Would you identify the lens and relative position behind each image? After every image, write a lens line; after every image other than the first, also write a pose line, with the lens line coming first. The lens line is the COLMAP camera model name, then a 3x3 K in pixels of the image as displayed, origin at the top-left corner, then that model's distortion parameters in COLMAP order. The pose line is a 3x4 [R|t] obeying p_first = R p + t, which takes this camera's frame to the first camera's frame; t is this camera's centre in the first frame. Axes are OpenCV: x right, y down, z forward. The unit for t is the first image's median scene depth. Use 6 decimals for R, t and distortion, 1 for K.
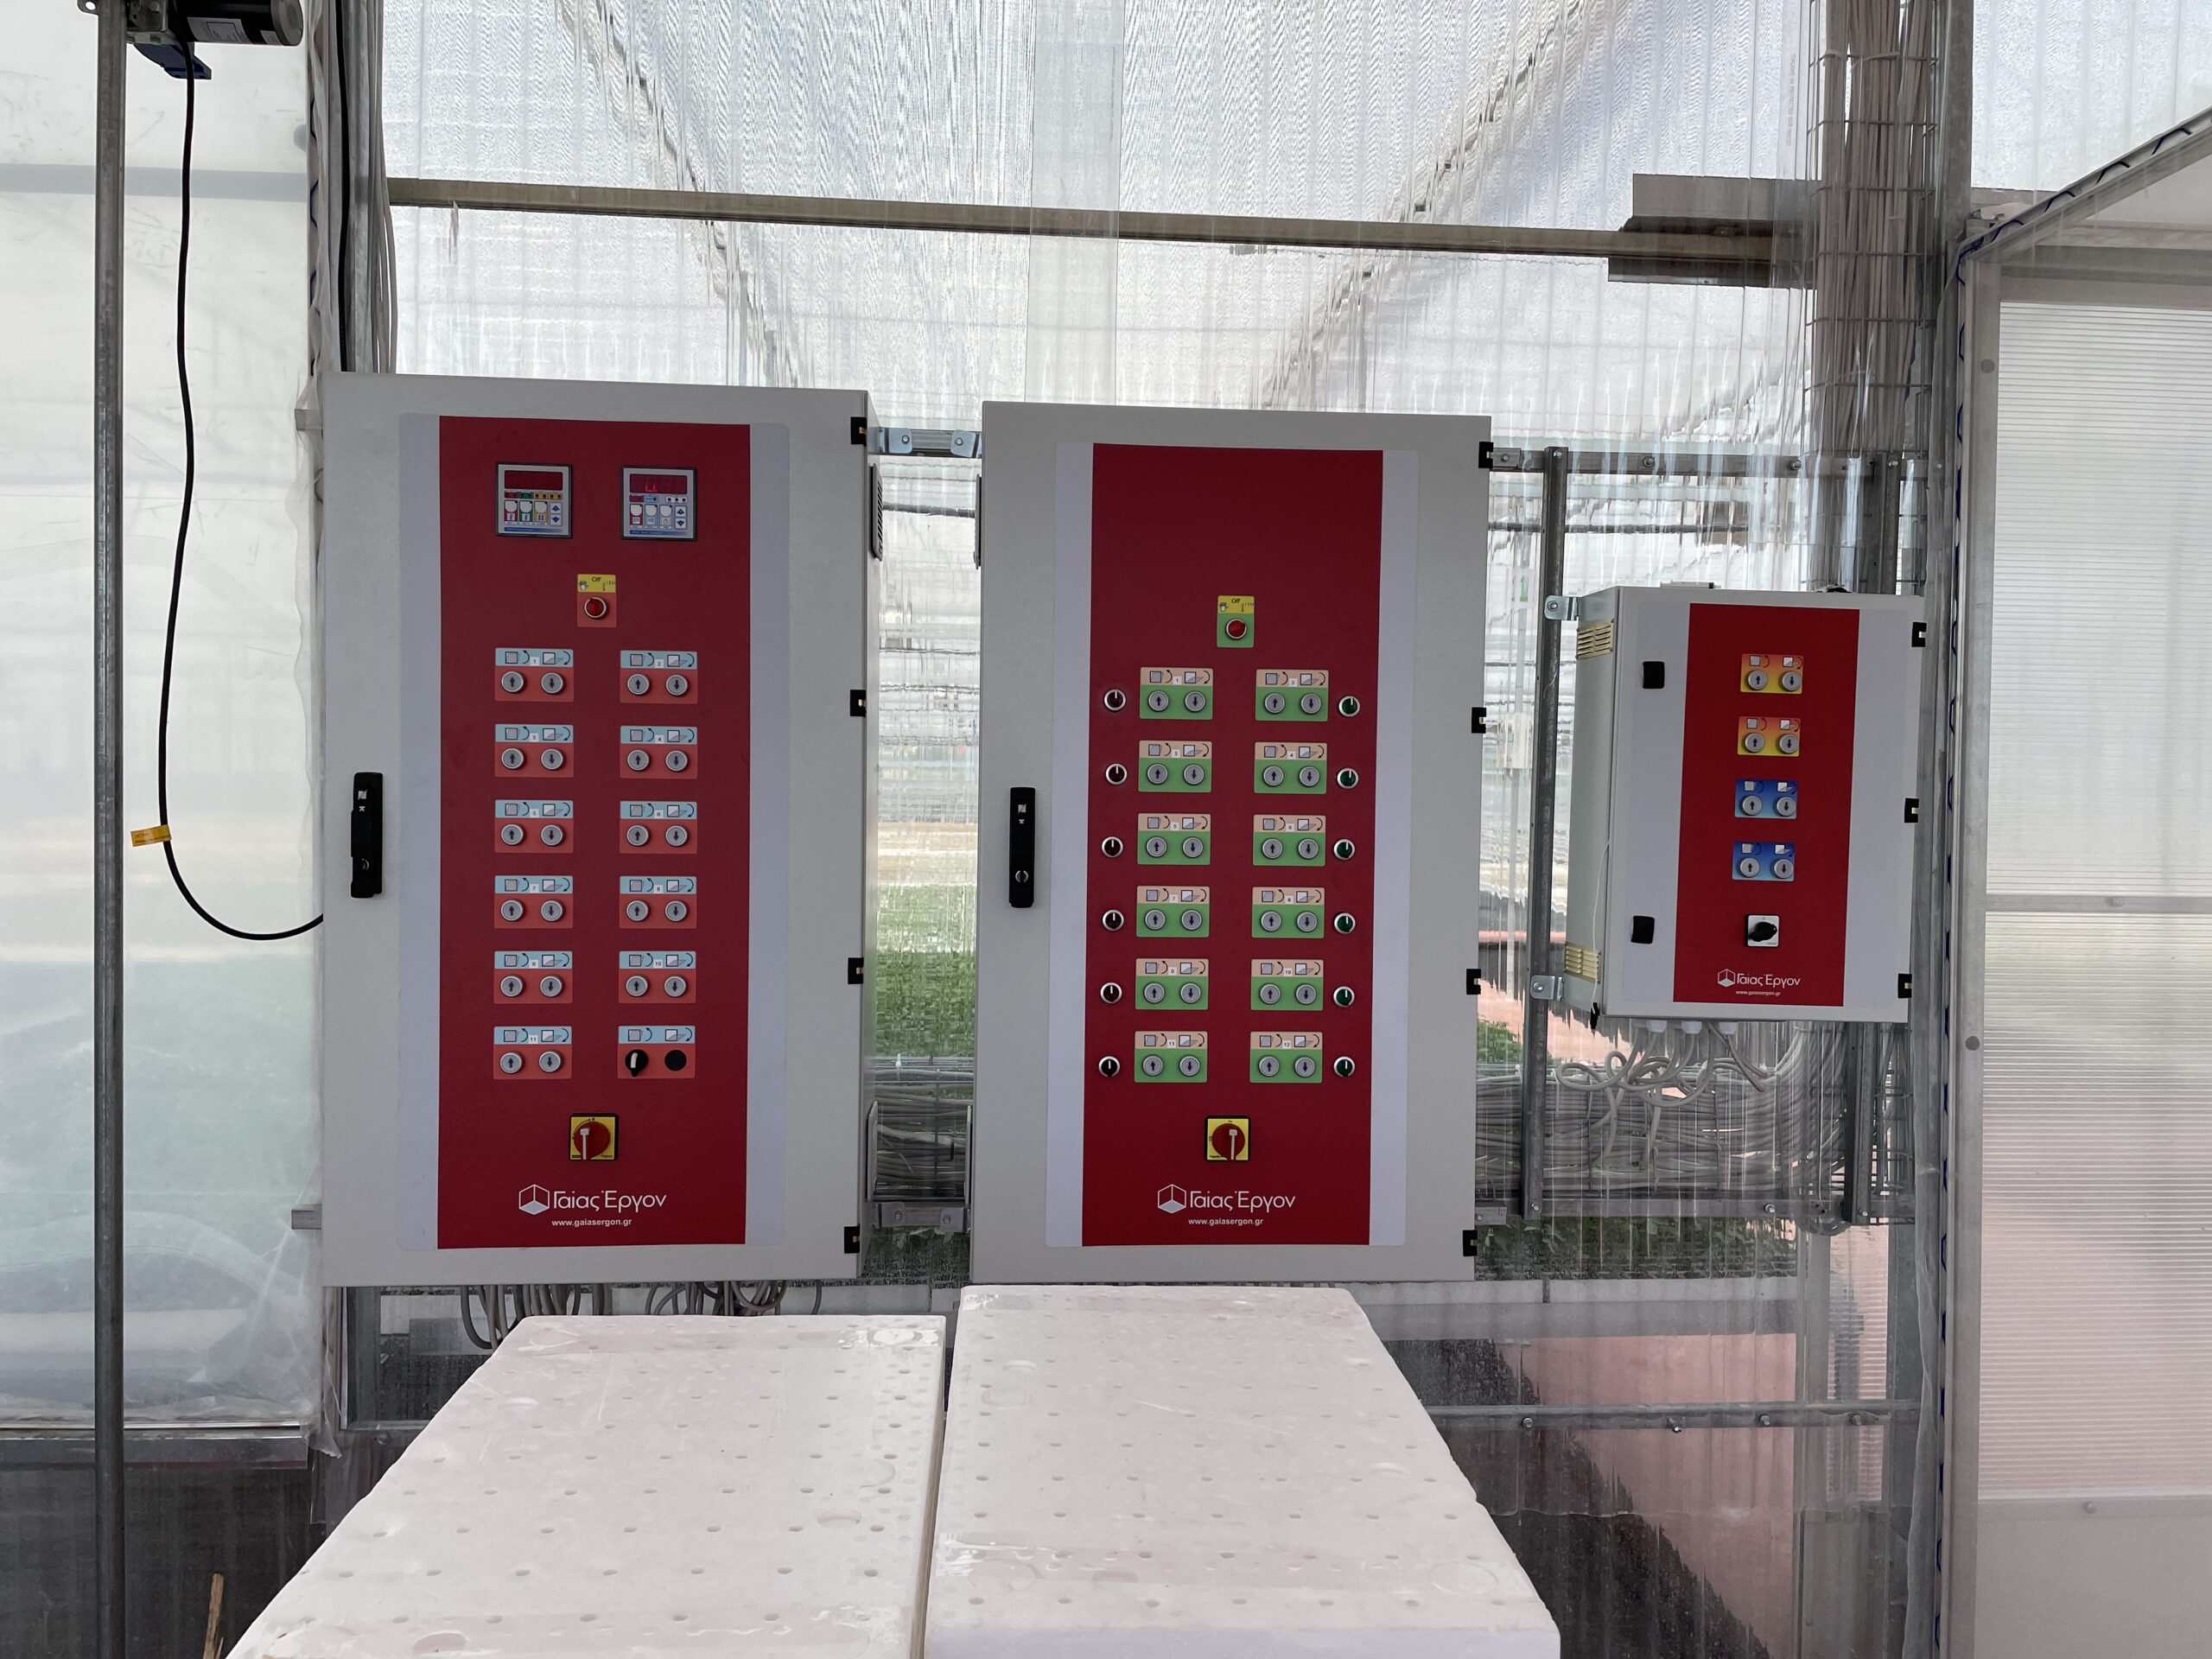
lens RADIAL K [[1669.1, 0, 1104.3], [0, 1669.1, 821.8], [0, 0, 1]] dist [0.136126, -0.233958]
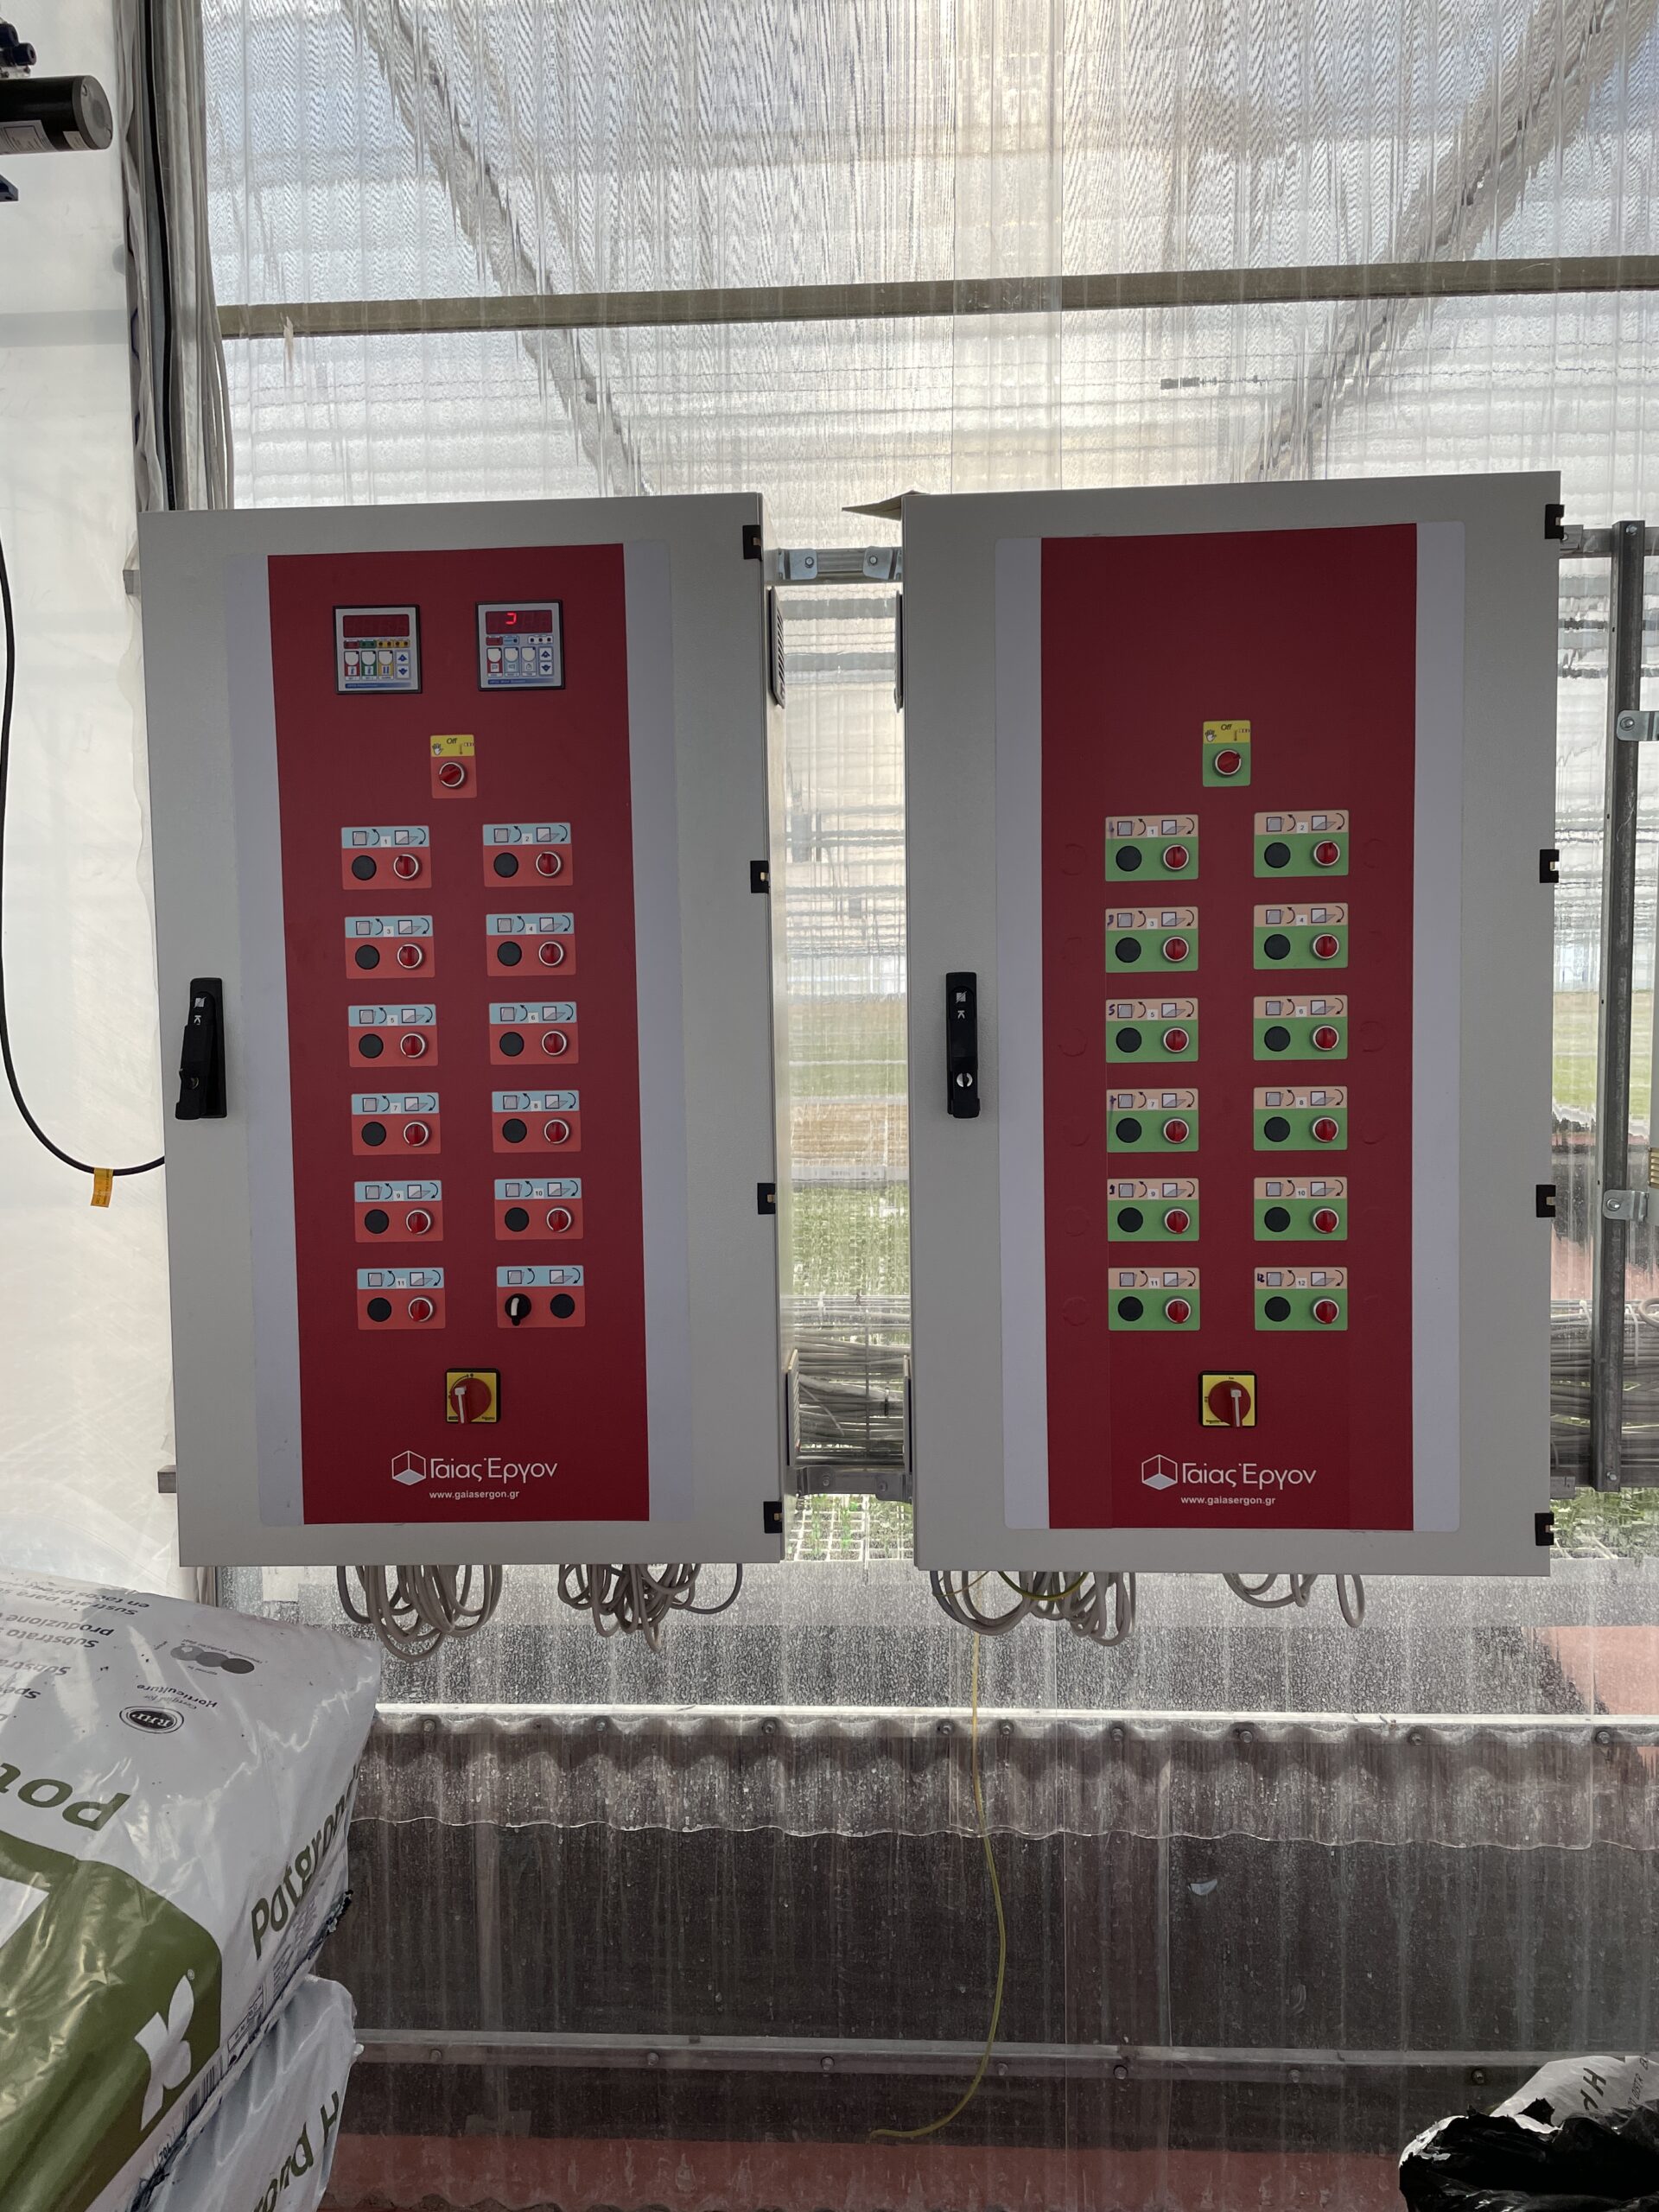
lens RADIAL K [[1669.1, 0, 813.3], [0, 1669.1, 1077.0], [0, 0, 1]] dist [0.136126, -0.233958]
pose [[0.991645, -0.024837, -0.126585, -0.018292], [0.027735, 0.999391, 0.021181, 0.011447], [0.125982, -0.024515, 0.991730, 0.178152]]
